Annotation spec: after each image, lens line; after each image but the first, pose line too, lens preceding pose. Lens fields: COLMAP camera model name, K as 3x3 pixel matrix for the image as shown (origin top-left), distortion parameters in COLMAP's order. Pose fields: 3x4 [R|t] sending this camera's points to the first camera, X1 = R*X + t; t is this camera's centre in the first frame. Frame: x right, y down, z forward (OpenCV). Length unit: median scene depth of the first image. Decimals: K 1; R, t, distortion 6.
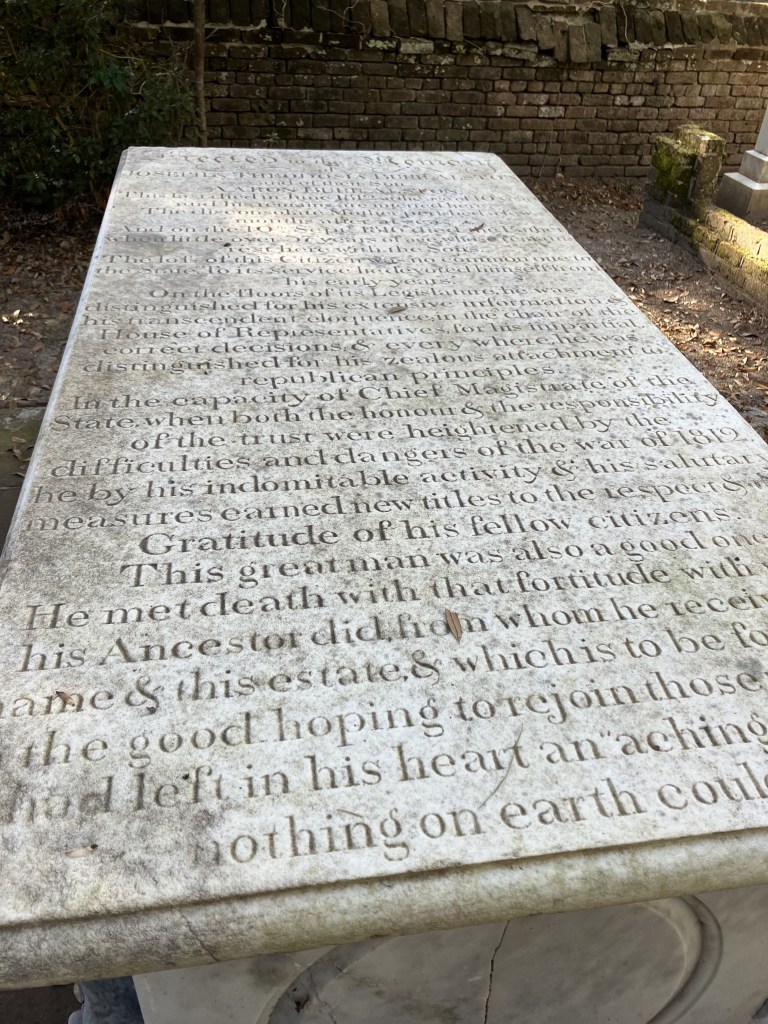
lens RADIAL K [[847.1, 0, 384.0], [0, 847.1, 512.0], [0, 0, 1]] dist [0.123154, -0.131614]
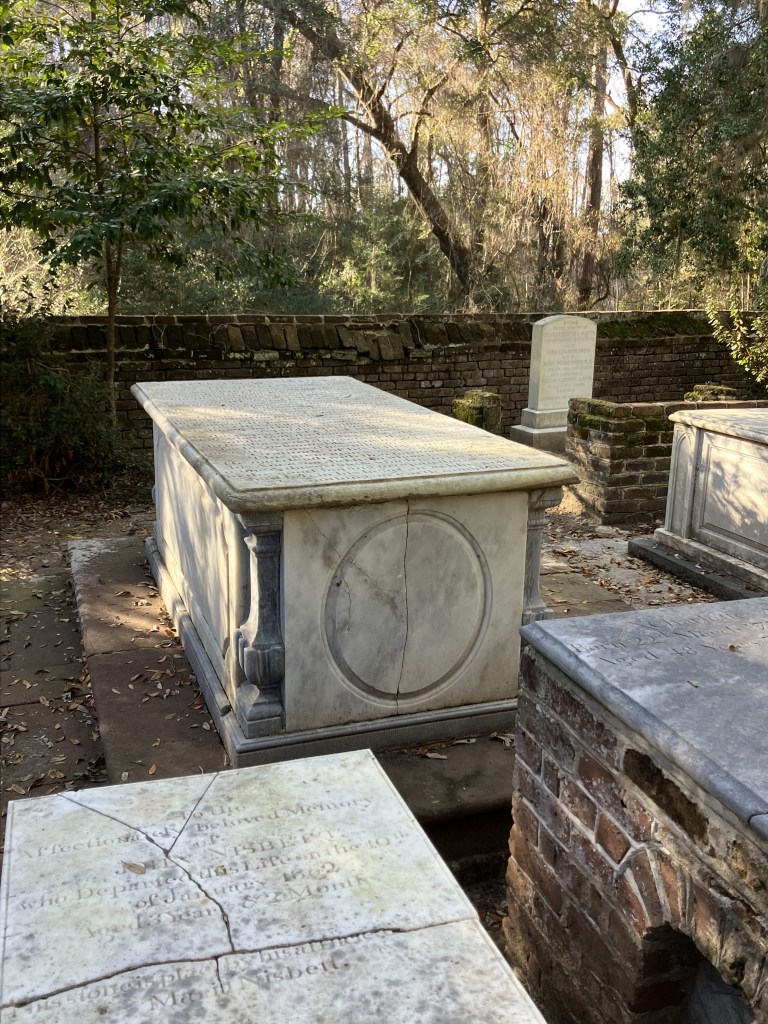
lens RADIAL K [[847.1, 0, 384.0], [0, 847.1, 512.0], [0, 0, 1]] dist [0.123154, -0.131614]
pose [[0.979112, -0.104589, 0.174360, -0.034065], [0.155340, 0.938093, -0.309599, 0.102629], [-0.131185, 0.330217, 0.934745, -0.137162]]
